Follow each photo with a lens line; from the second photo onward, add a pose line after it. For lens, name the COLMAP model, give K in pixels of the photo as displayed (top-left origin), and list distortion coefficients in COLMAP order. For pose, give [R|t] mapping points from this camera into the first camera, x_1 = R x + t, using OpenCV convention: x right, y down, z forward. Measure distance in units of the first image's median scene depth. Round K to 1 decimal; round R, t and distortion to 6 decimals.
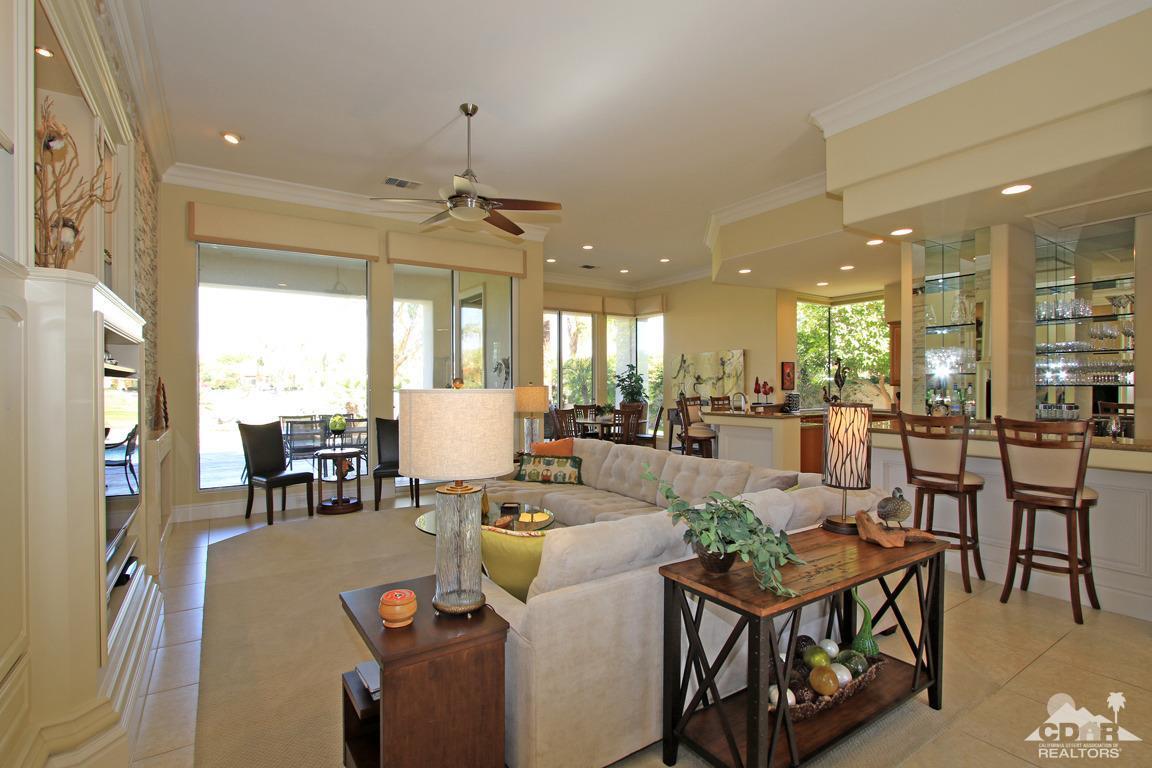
lens RADIAL K [[542.9, 0, 560.1], [0, 542.9, 385.3], [0, 0, 1]] dist [-0.020973, 0.004825]
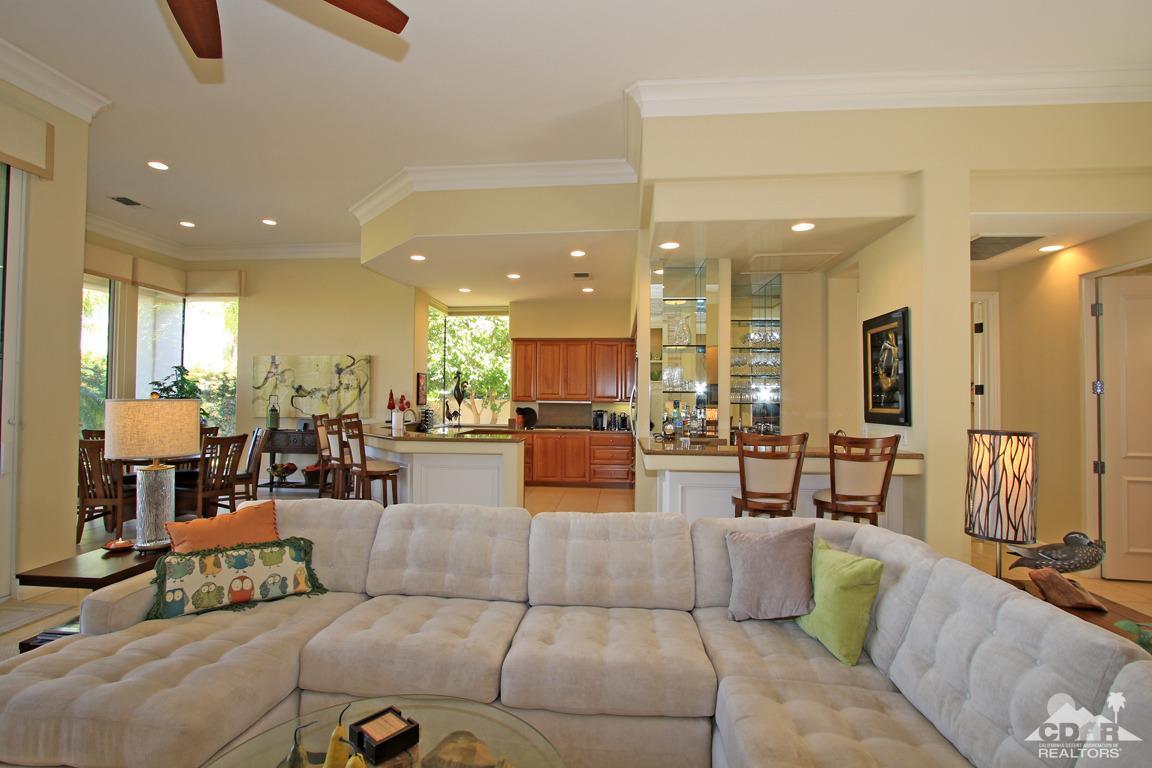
lens RADIAL K [[542.9, 0, 559.4], [0, 542.9, 386.6], [0, 0, 1]] dist [-0.020973, 0.004825]
pose [[0.617877, 0.027146, 0.785806, -0.123901], [-0.010601, 0.999601, -0.026197, -0.000737], [-0.786203, 0.007857, 0.617918, 0.270493]]
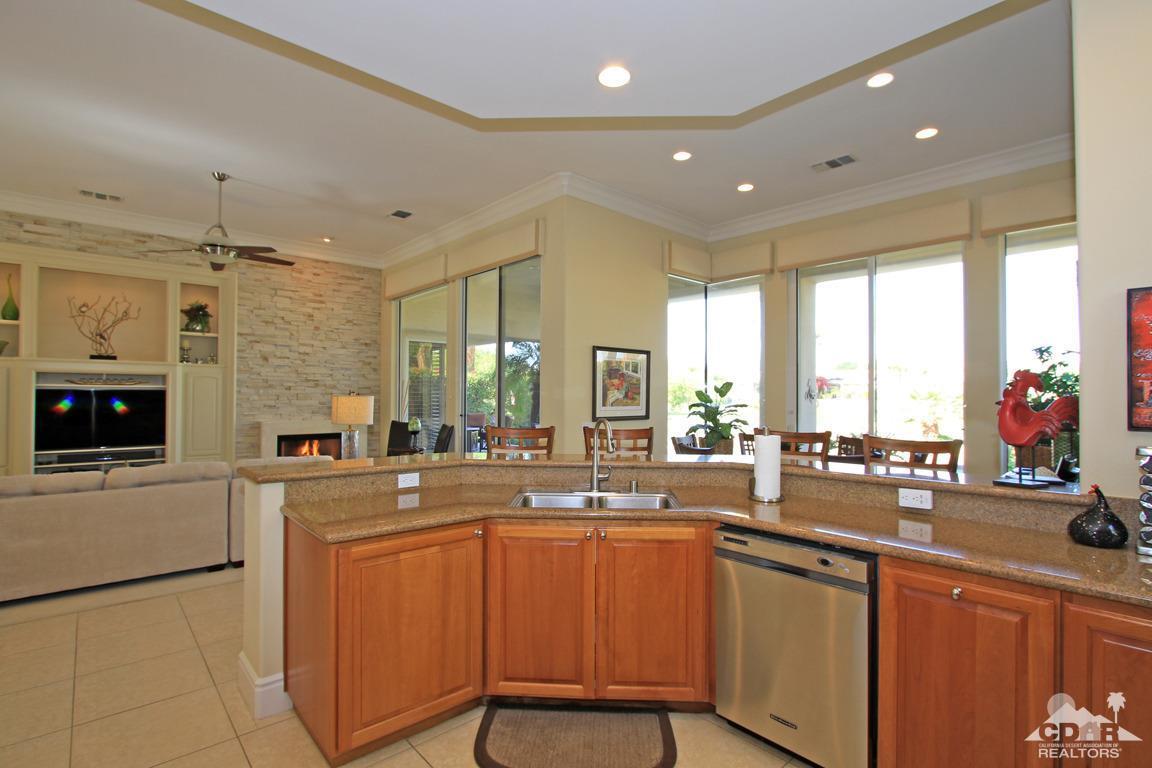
lens RADIAL K [[542.9, 0, 565.5], [0, 542.9, 387.3], [0, 0, 1]] dist [-0.020973, 0.004825]
pose [[0.170120, -0.008199, -0.985389, 0.541223], [-0.006182, 0.999937, -0.009387, -0.004002], [0.985404, 0.007689, 0.170059, 0.719434]]
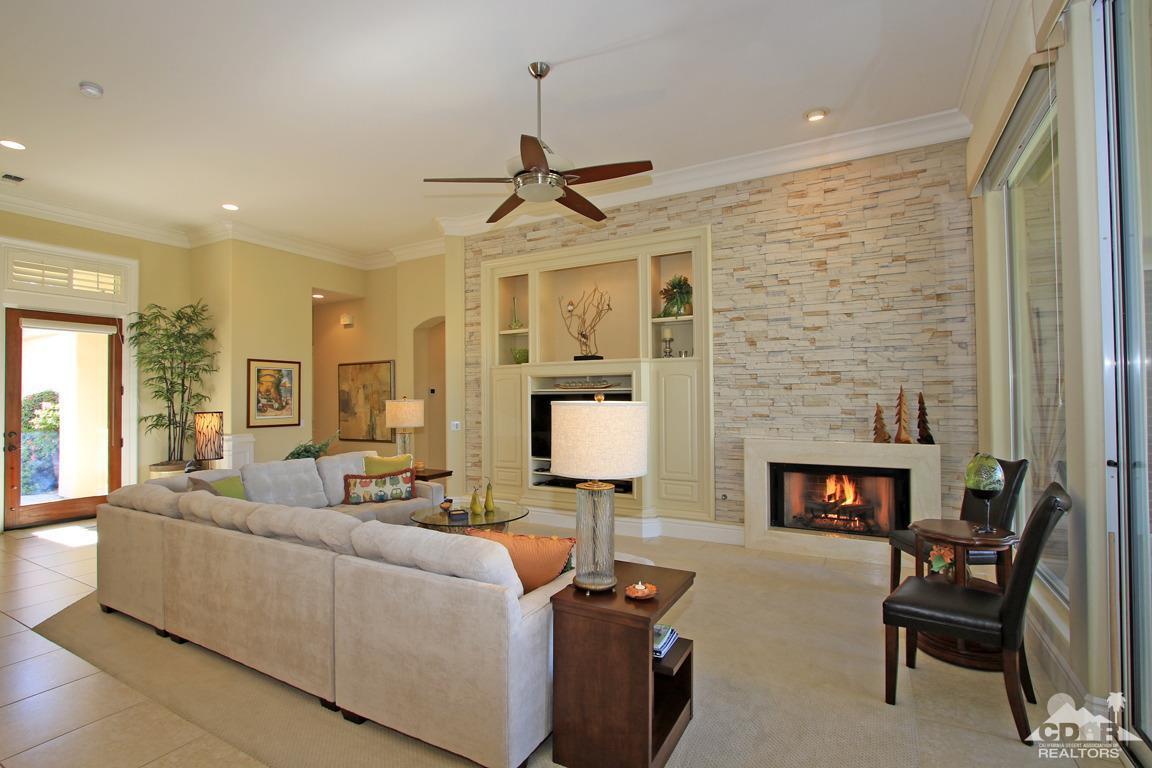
lens RADIAL K [[542.9, 0, 567.4], [0, 542.9, 387.0], [0, 0, 1]] dist [-0.020973, 0.004825]
pose [[-0.877870, 0.002448, -0.478892, 0.079990], [0.011398, 0.999810, -0.015782, -0.002163], [0.478763, -0.019313, -0.877732, 0.792159]]
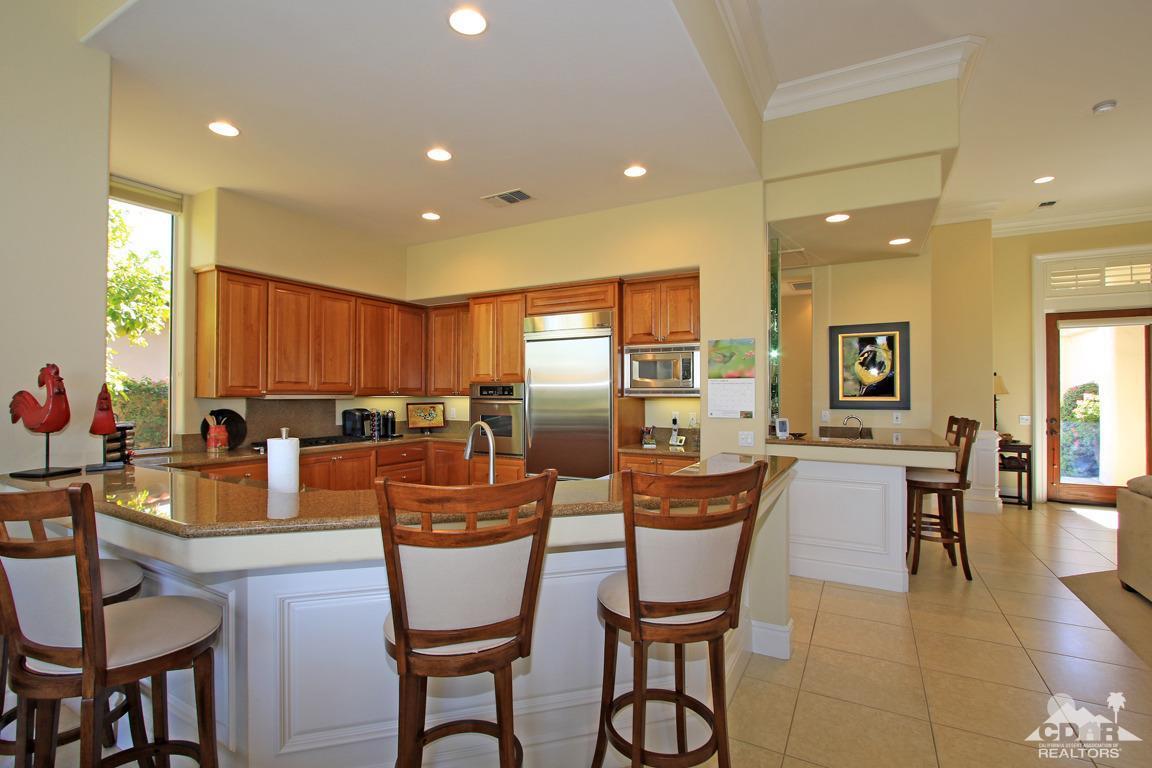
lens RADIAL K [[542.9, 0, 565.7], [0, 542.9, 386.5], [0, 0, 1]] dist [-0.020973, 0.004825]
pose [[-0.487946, 0.011426, 0.872799, 0.037526], [0.000821, 0.999920, -0.012631, -0.002103], [-0.872874, -0.005447, -0.487916, 0.872290]]
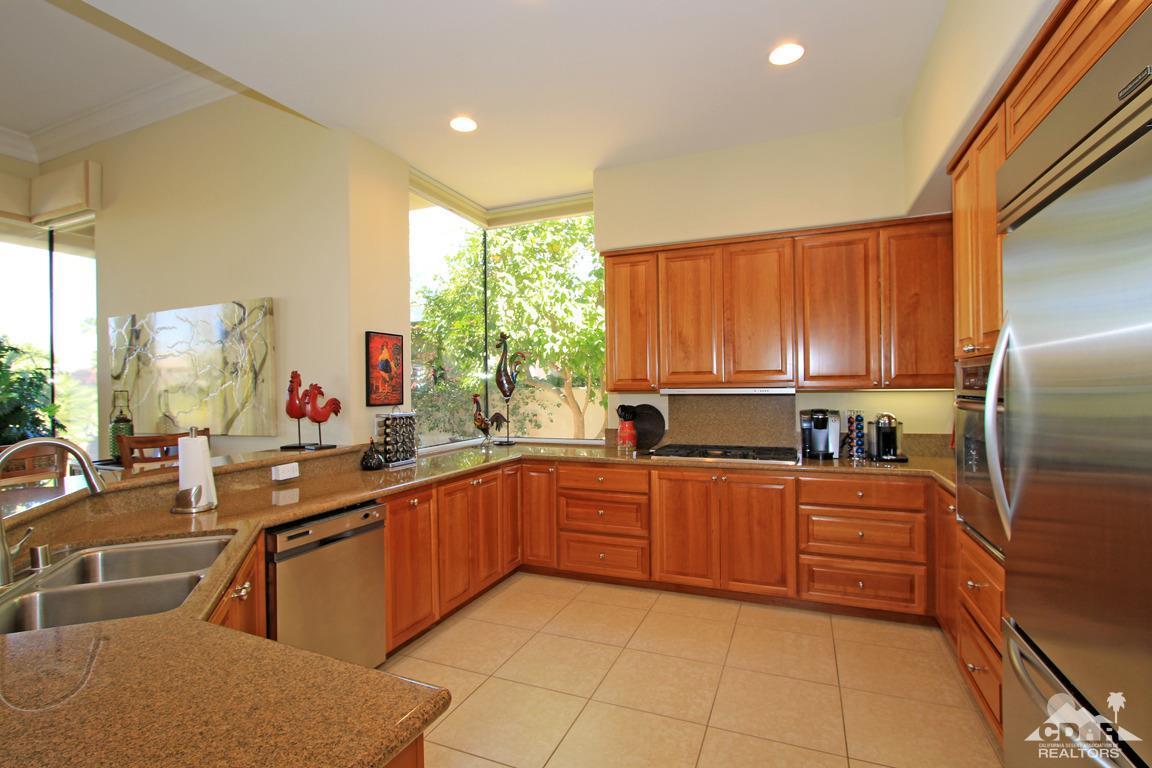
lens RADIAL K [[542.9, 0, 574.1], [0, 542.9, 387.4], [0, 0, 1]] dist [-0.020973, 0.004825]
pose [[0.820710, -0.008512, 0.571282, 0.297184], [0.012458, 0.999918, -0.002998, -0.001569], [-0.571210, 0.009578, 0.820748, 0.579072]]
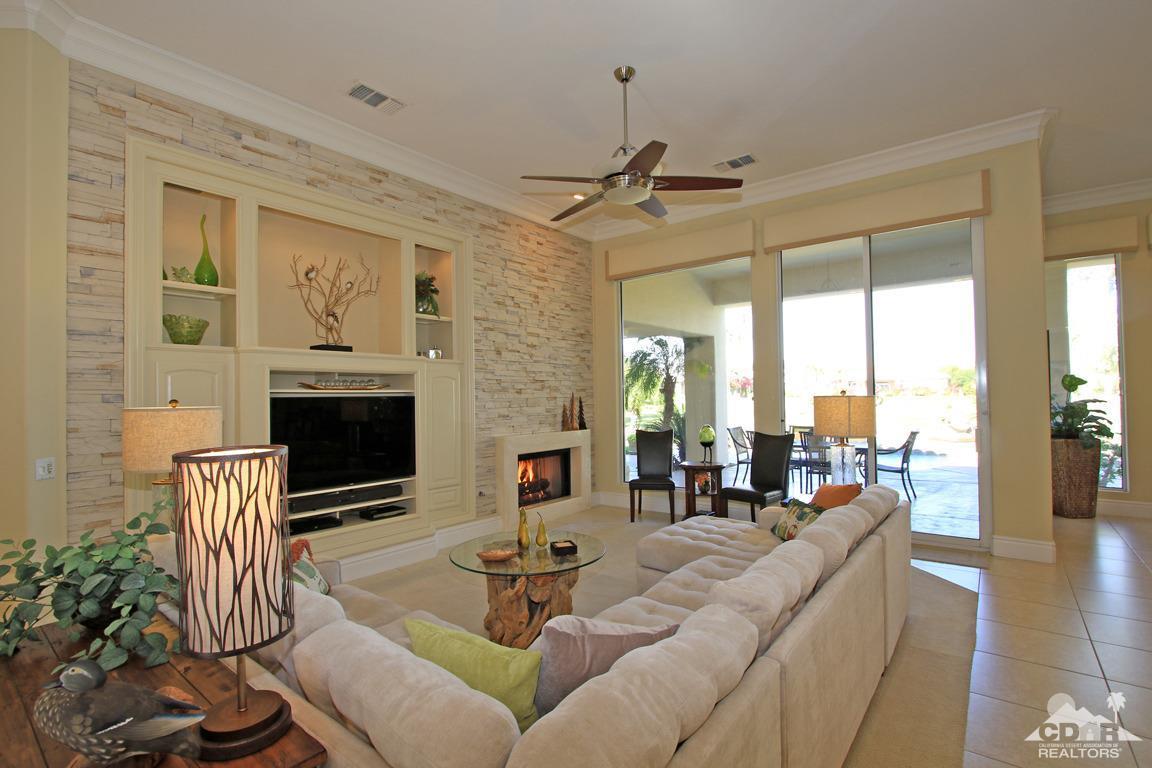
lens RADIAL K [[542.9, 0, 570.5], [0, 542.9, 387.3], [0, 0, 1]] dist [-0.020973, 0.004825]
pose [[0.334599, -0.018562, -0.942178, 0.263430], [0.013068, 0.999801, -0.015057, -0.002428], [0.942270, -0.007274, 0.334776, 0.283933]]
